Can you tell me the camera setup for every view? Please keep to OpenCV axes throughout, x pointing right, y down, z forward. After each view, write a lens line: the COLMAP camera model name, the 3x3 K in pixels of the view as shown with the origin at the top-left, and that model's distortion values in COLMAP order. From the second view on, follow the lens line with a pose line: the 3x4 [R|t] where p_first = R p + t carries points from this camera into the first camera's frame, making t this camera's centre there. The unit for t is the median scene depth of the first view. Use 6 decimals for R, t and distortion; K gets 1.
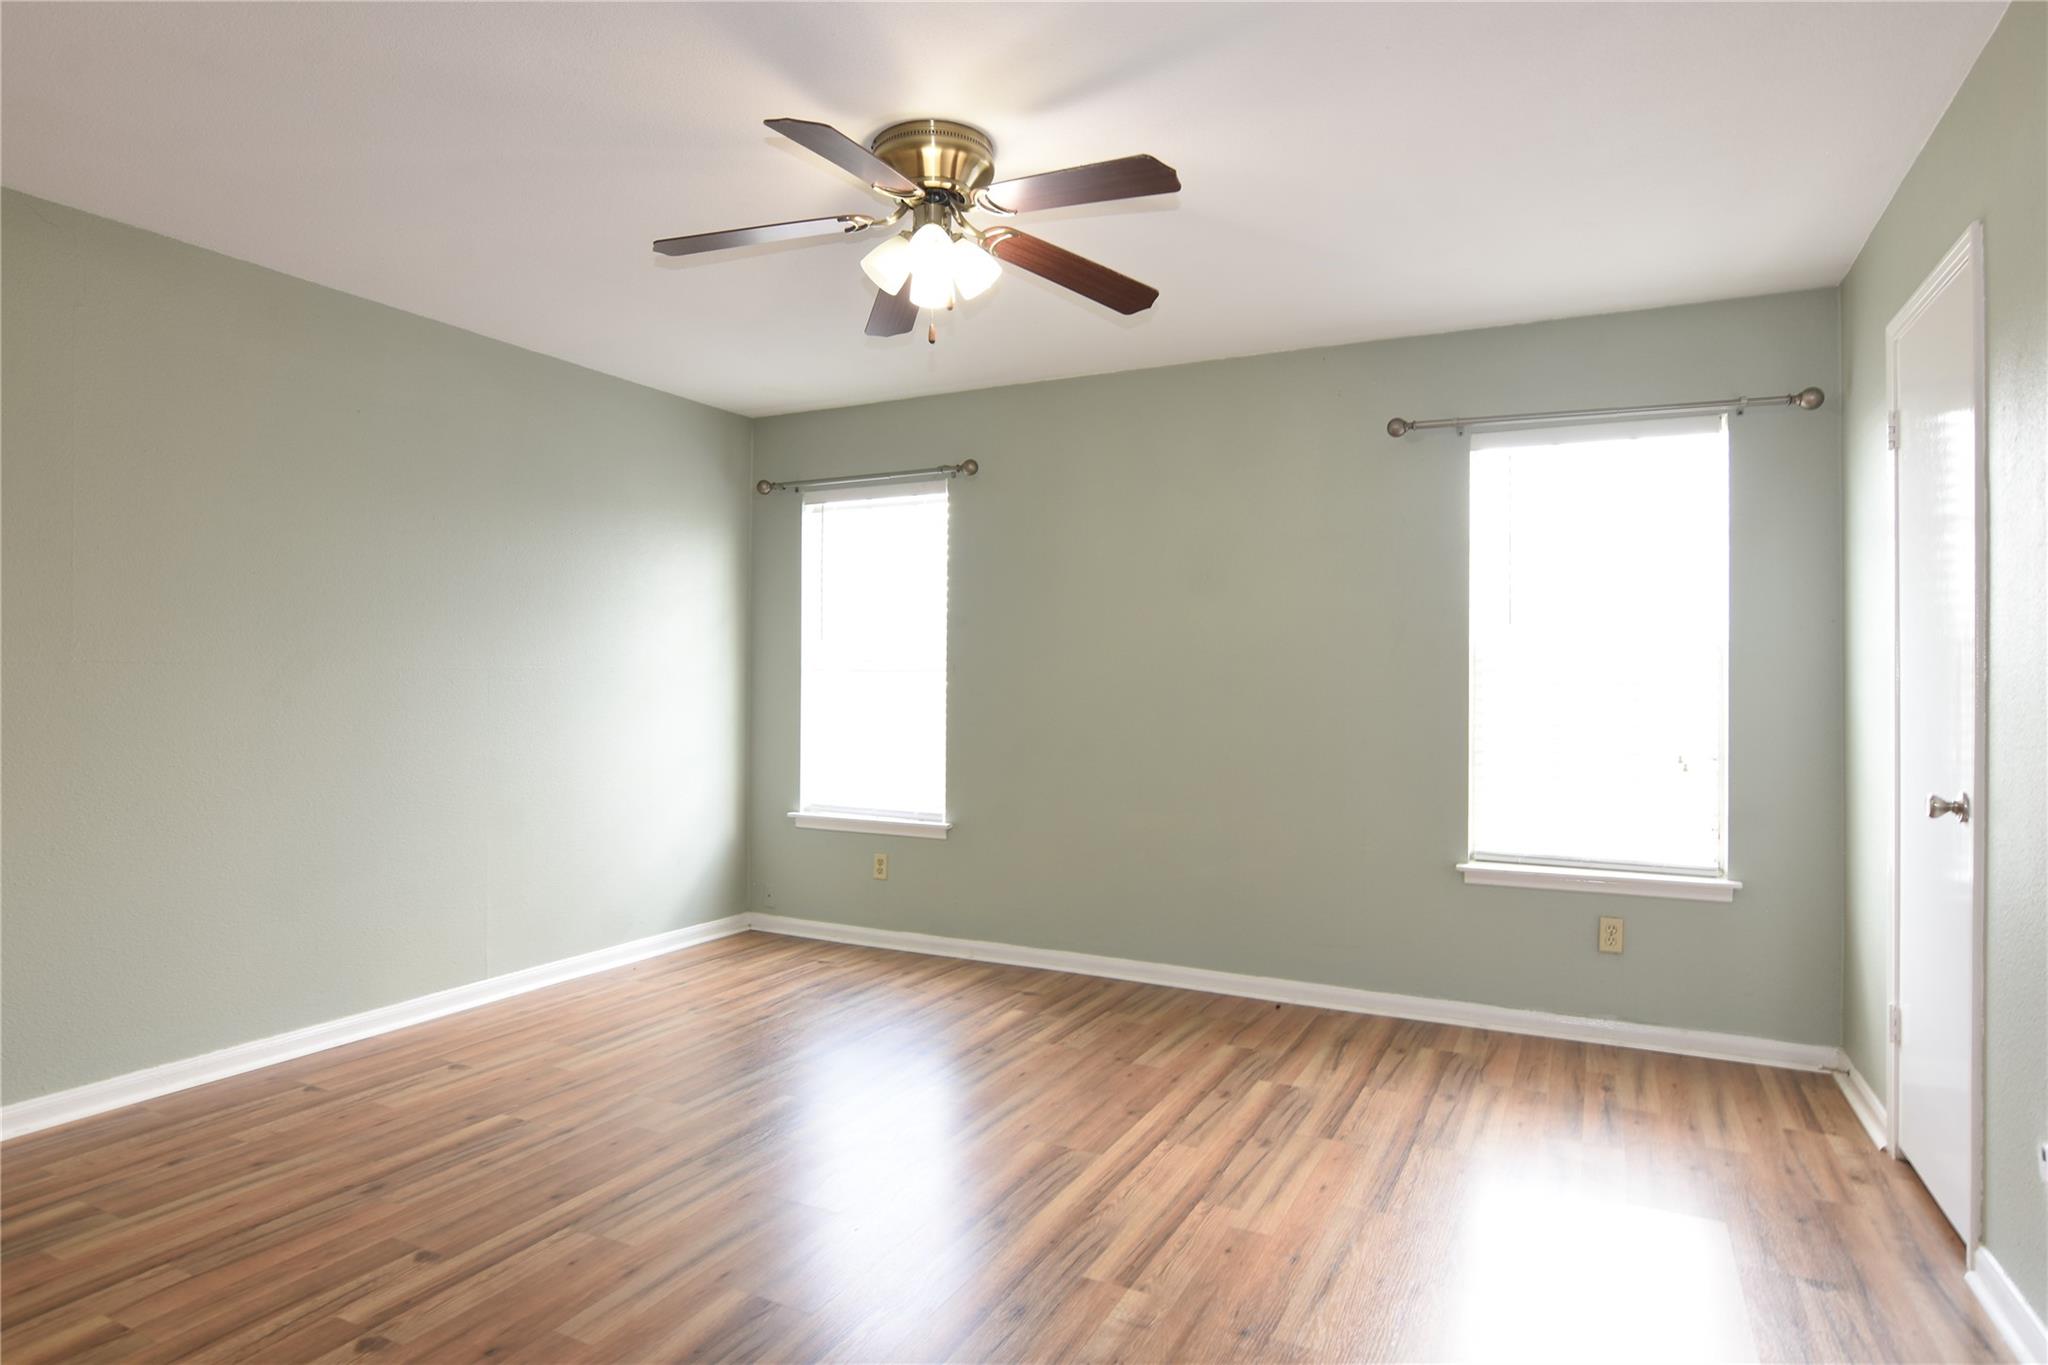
lens RADIAL K [[1137.2, 0, 1024.7], [0, 1137.2, 681.3], [0, 0, 1]] dist [-0.029316, 0.010268]
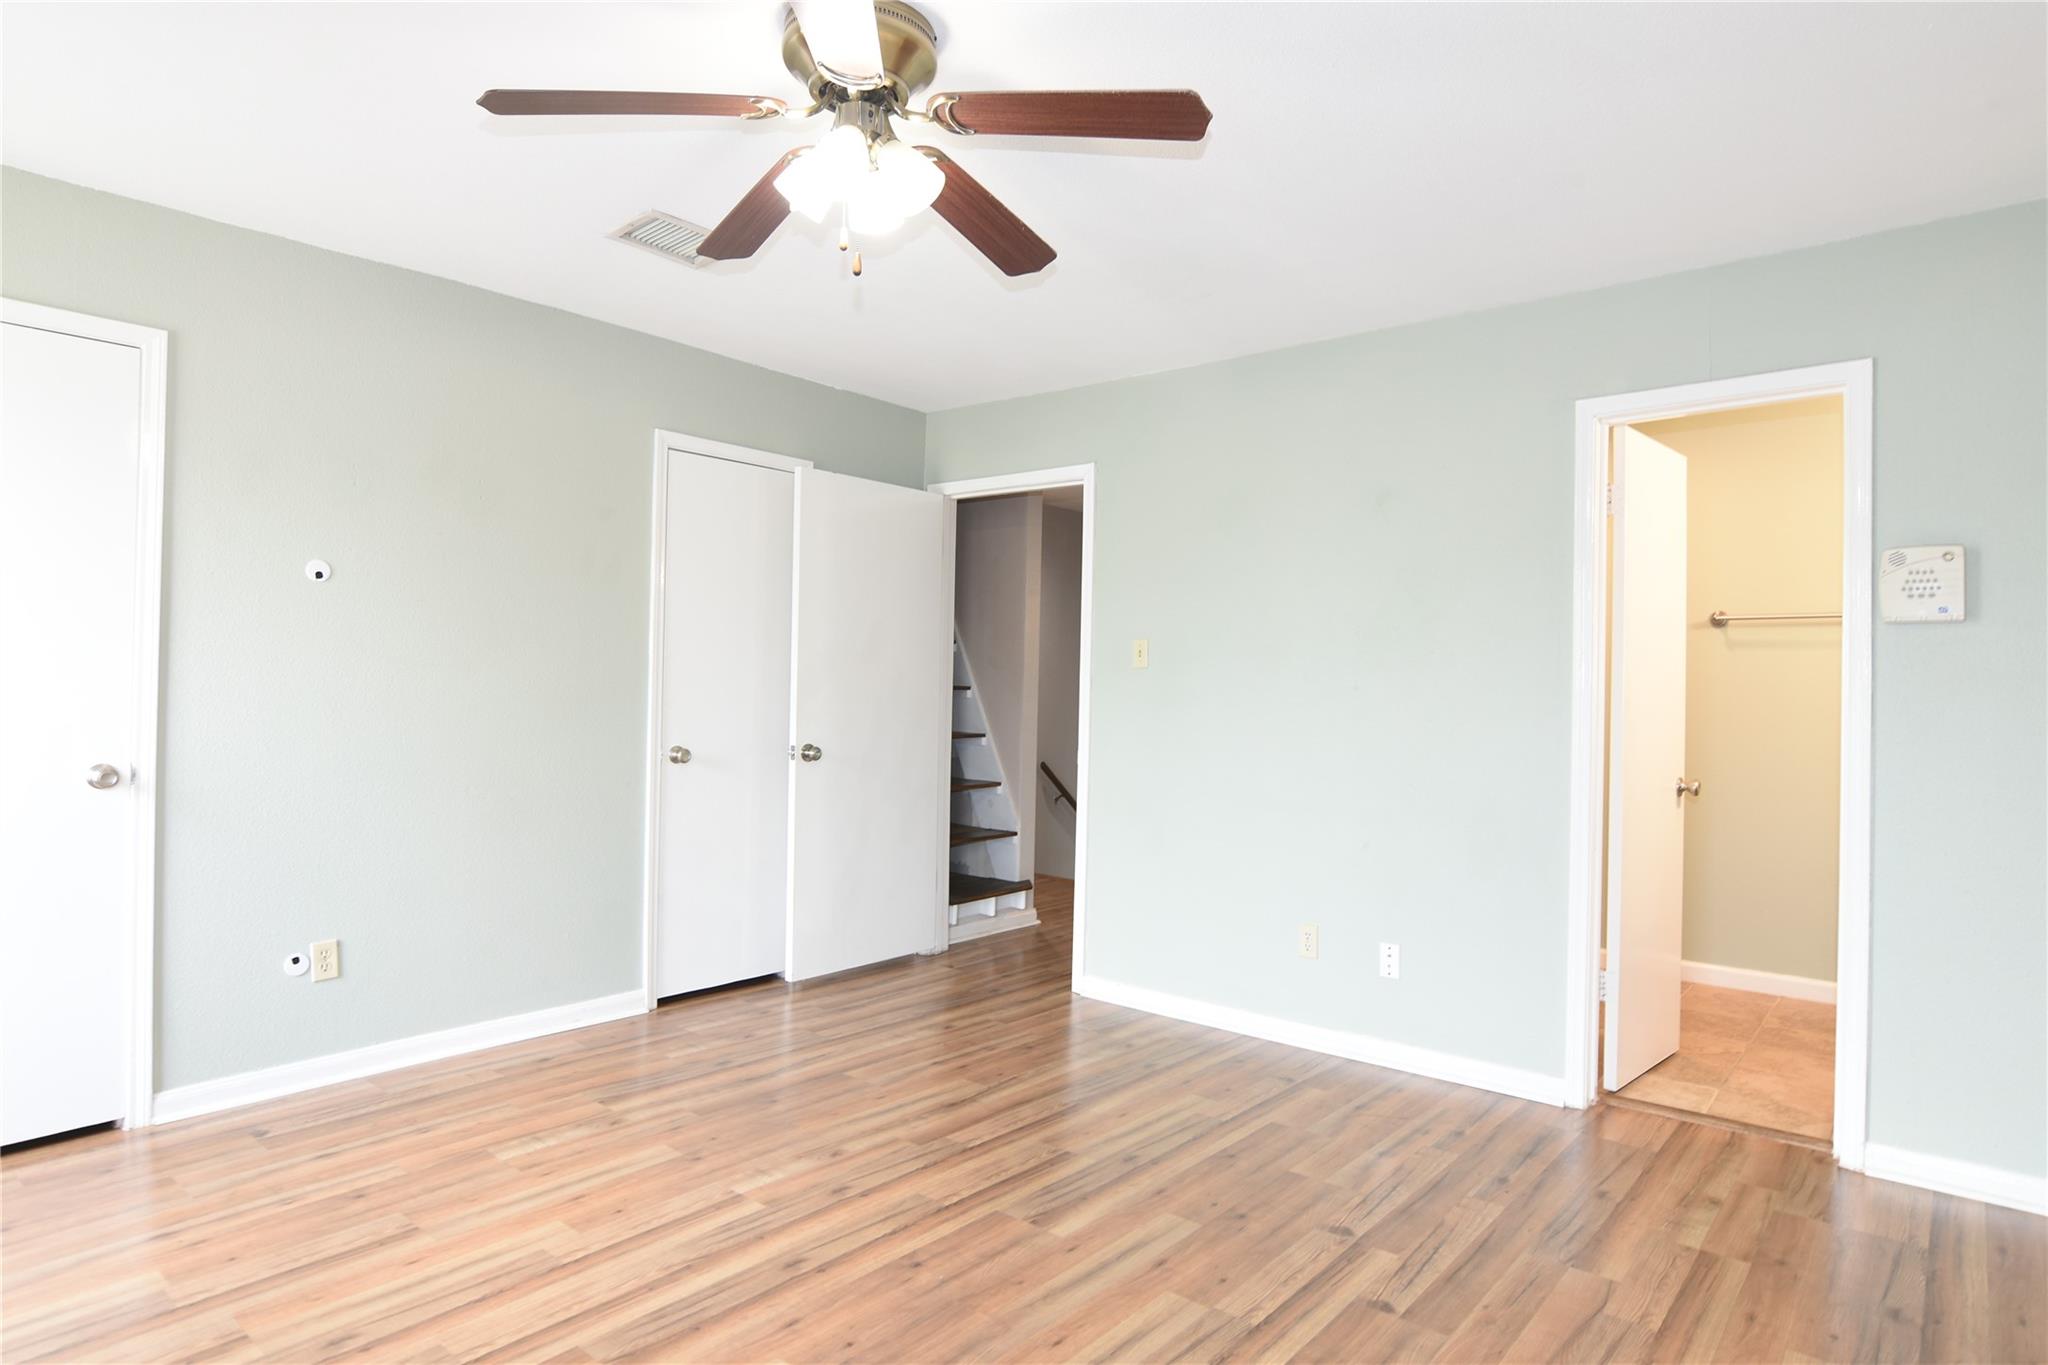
lens RADIAL K [[1137.2, 0, 1022.8], [0, 1137.2, 681.4], [0, 0, 1]] dist [-0.029316, 0.010268]
pose [[-0.972069, -0.020765, 0.233773, -0.448824], [-0.021870, 0.999759, -0.002135, -0.011470], [-0.233672, -0.007188, -0.972289, 2.006551]]
